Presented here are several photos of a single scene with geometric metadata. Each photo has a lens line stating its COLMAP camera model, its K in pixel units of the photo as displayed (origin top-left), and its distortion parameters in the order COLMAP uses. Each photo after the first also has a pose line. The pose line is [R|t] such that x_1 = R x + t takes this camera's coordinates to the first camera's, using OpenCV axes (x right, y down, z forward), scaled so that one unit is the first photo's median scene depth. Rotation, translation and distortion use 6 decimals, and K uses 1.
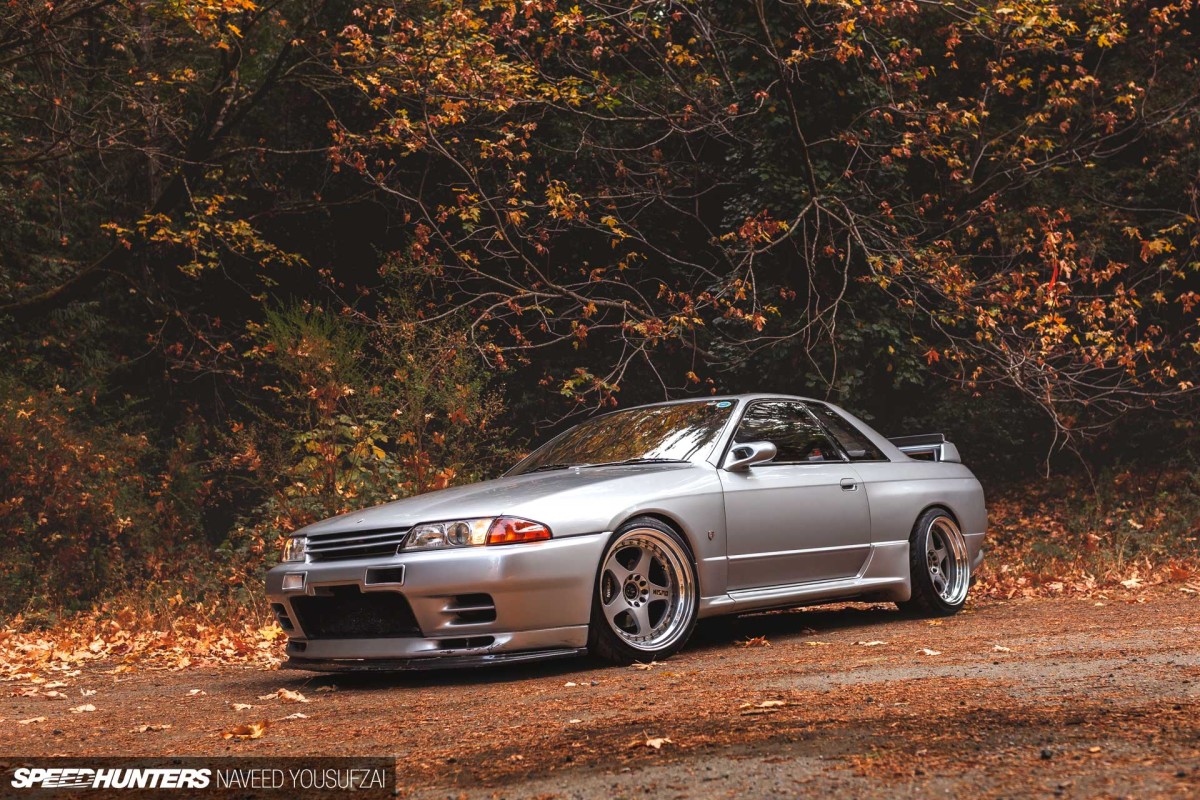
lens RADIAL K [[1215.7, 0, 600.0], [0, 1215.7, 400.0], [0, 0, 1]] dist [0.000685, -0.007749]
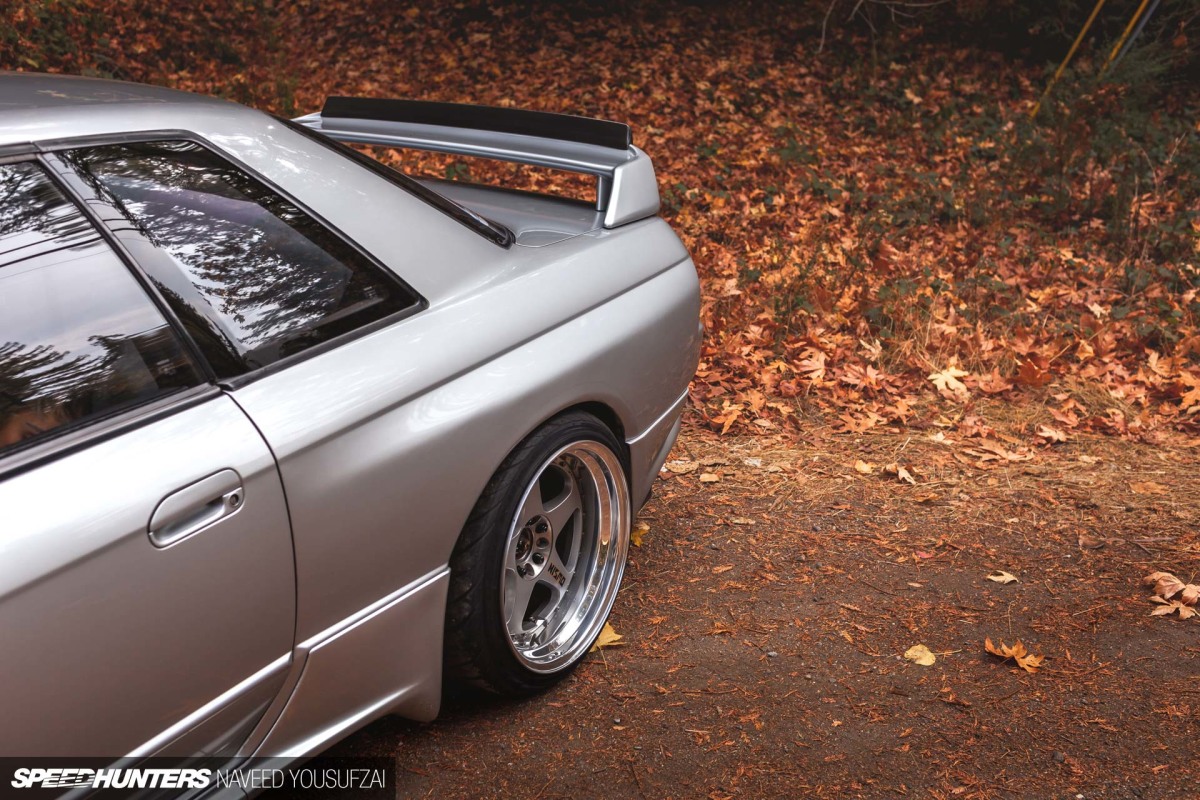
lens RADIAL K [[1215.7, 0, 600.0], [0, 1215.7, 400.0], [0, 0, 1]] dist [0.000685, -0.007749]
pose [[0.975032, 0.022374, 0.220934, 0.089125], [-0.117784, 0.895537, 0.429116, -0.029607], [-0.188253, -0.444424, 0.875813, 0.292042]]
